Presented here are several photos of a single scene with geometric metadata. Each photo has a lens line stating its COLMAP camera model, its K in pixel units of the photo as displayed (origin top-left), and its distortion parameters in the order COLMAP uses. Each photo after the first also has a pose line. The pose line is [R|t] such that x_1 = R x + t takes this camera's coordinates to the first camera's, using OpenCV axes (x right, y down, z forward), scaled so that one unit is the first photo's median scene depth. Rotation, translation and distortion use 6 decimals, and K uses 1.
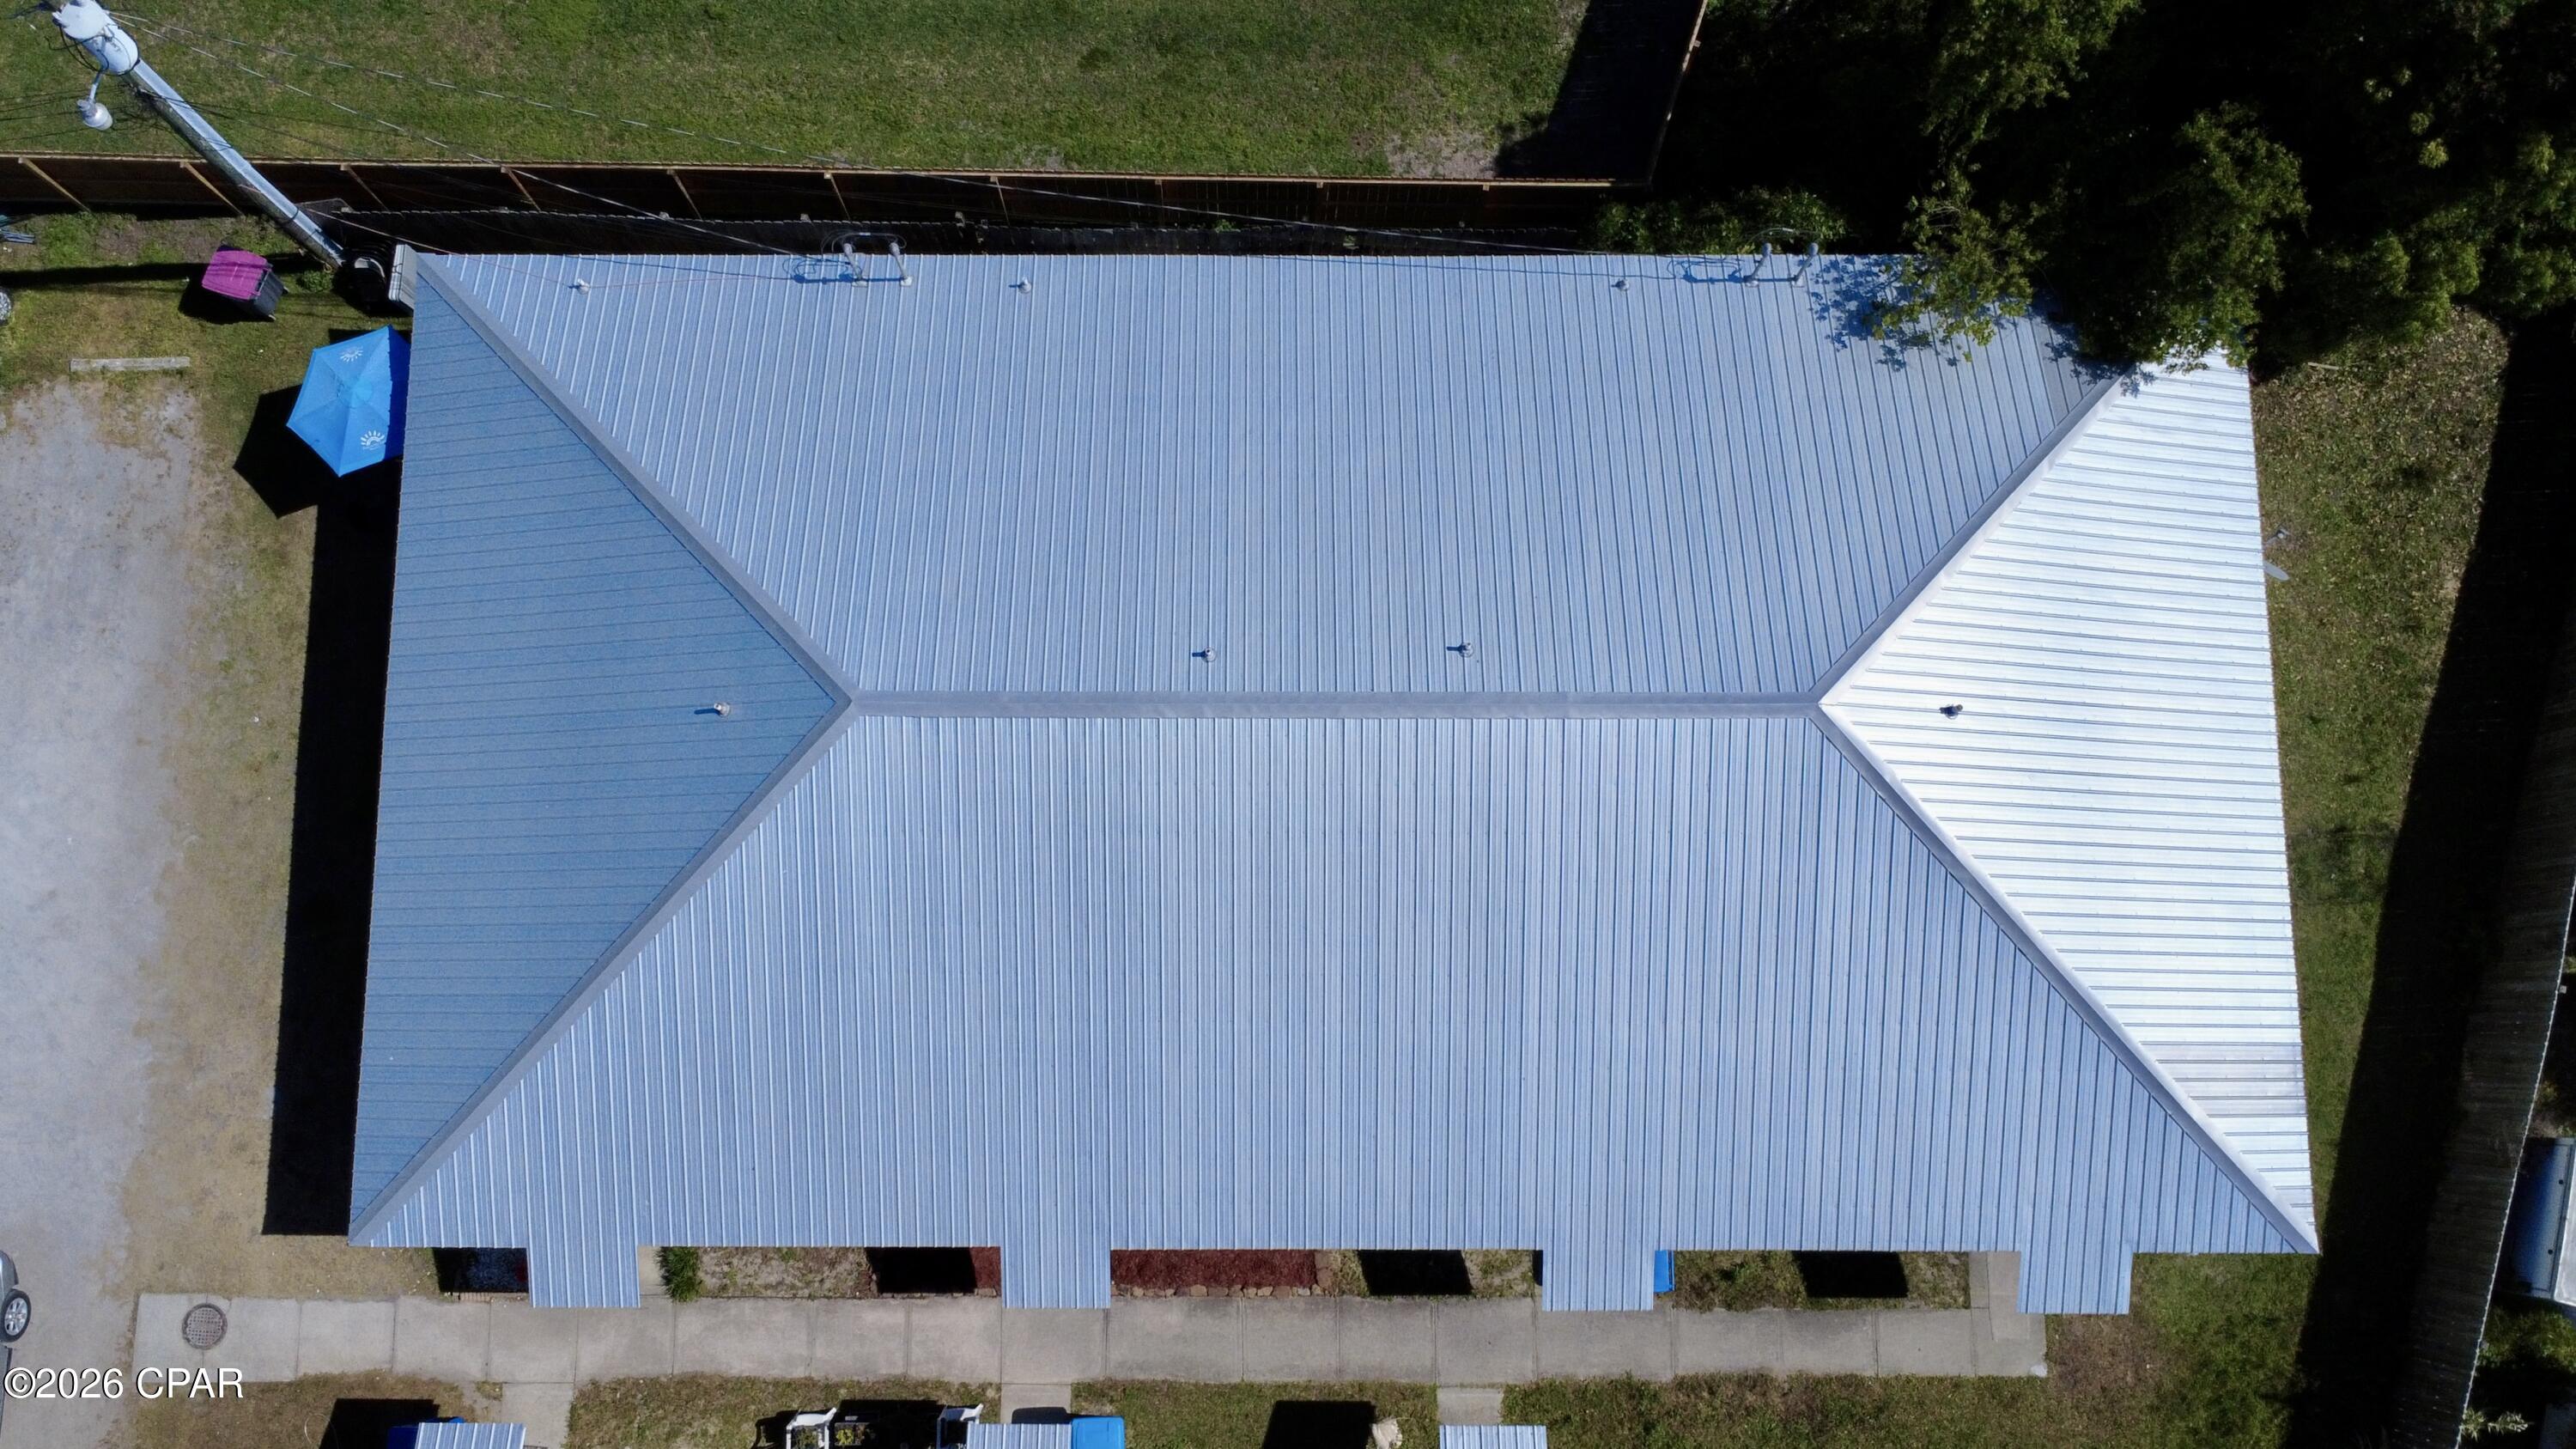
lens RADIAL K [[2043.4, 0, 1241.5], [0, 2043.4, 724.2], [0, 0, 1]] dist [0.004536, -0.002430]
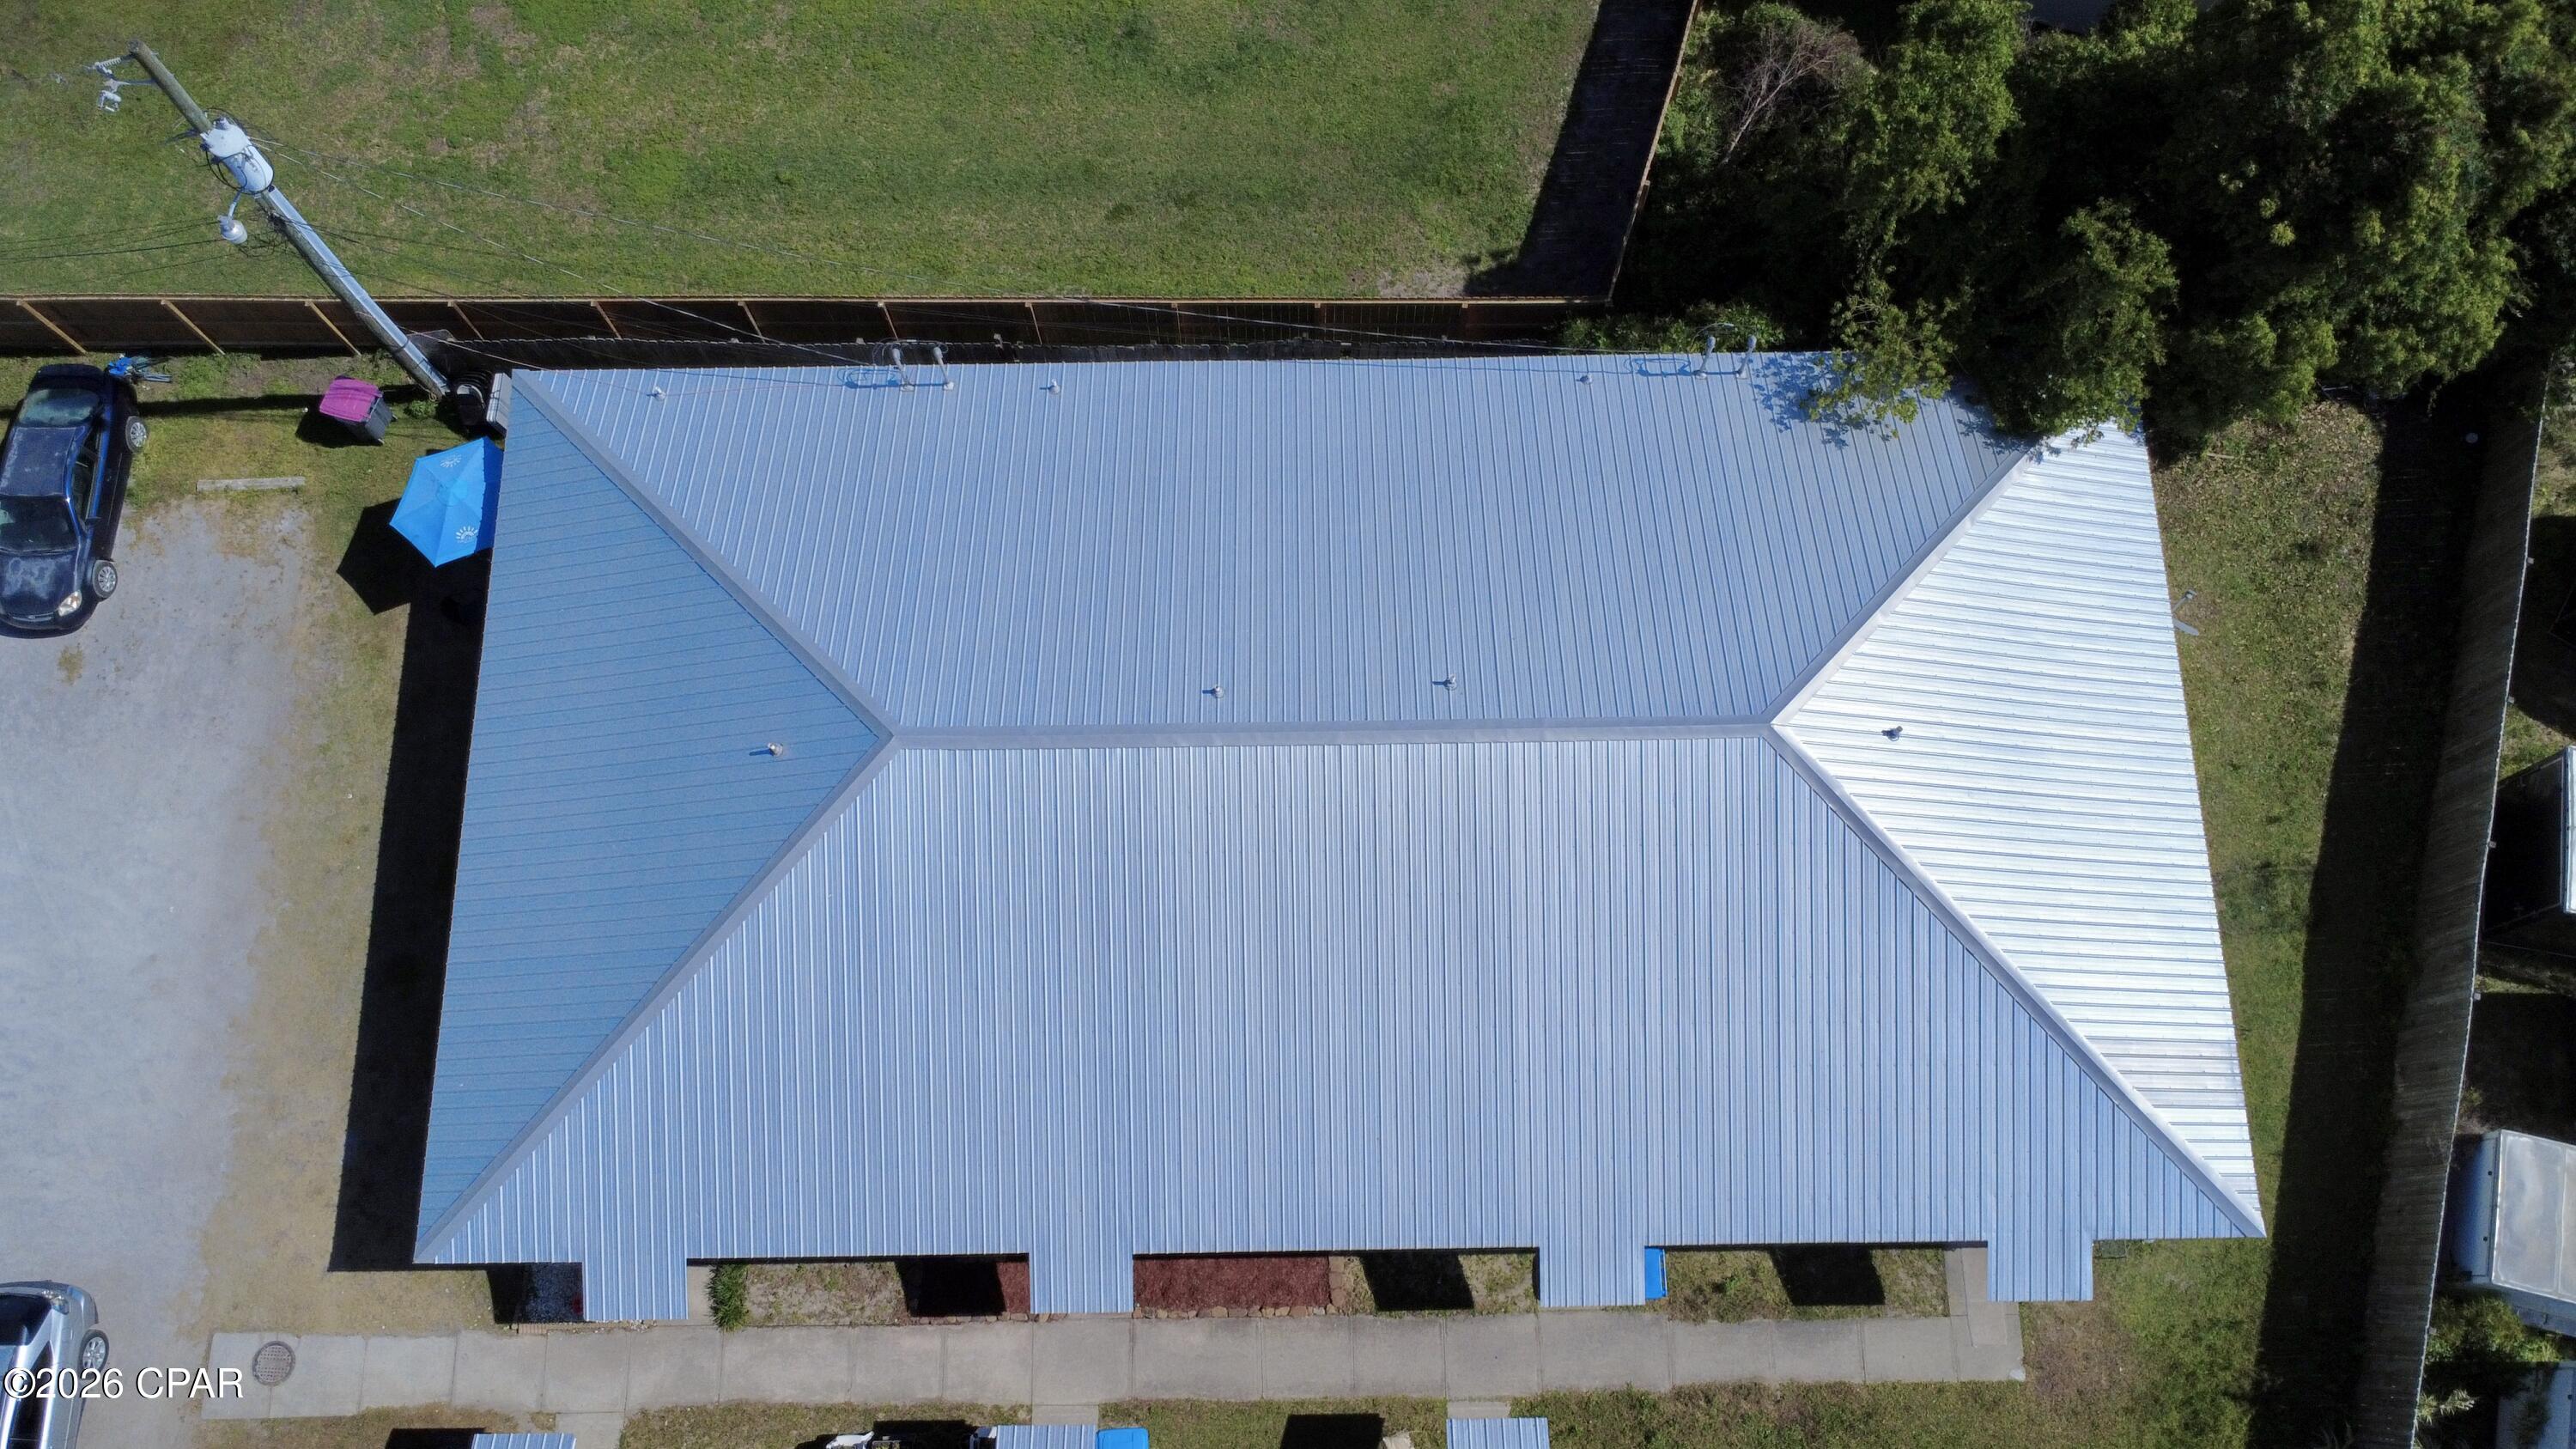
lens RADIAL K [[1942.3, 0, 1302.0], [0, 1942.3, 724.7], [0, 0, 1]] dist [0.000447, 0.003911]
pose [[0.999862, -0.015615, 0.005643, 0.020814], [0.016209, 0.991648, -0.127948, 0.105656], [-0.003598, 0.128022, 0.991765, -0.034024]]
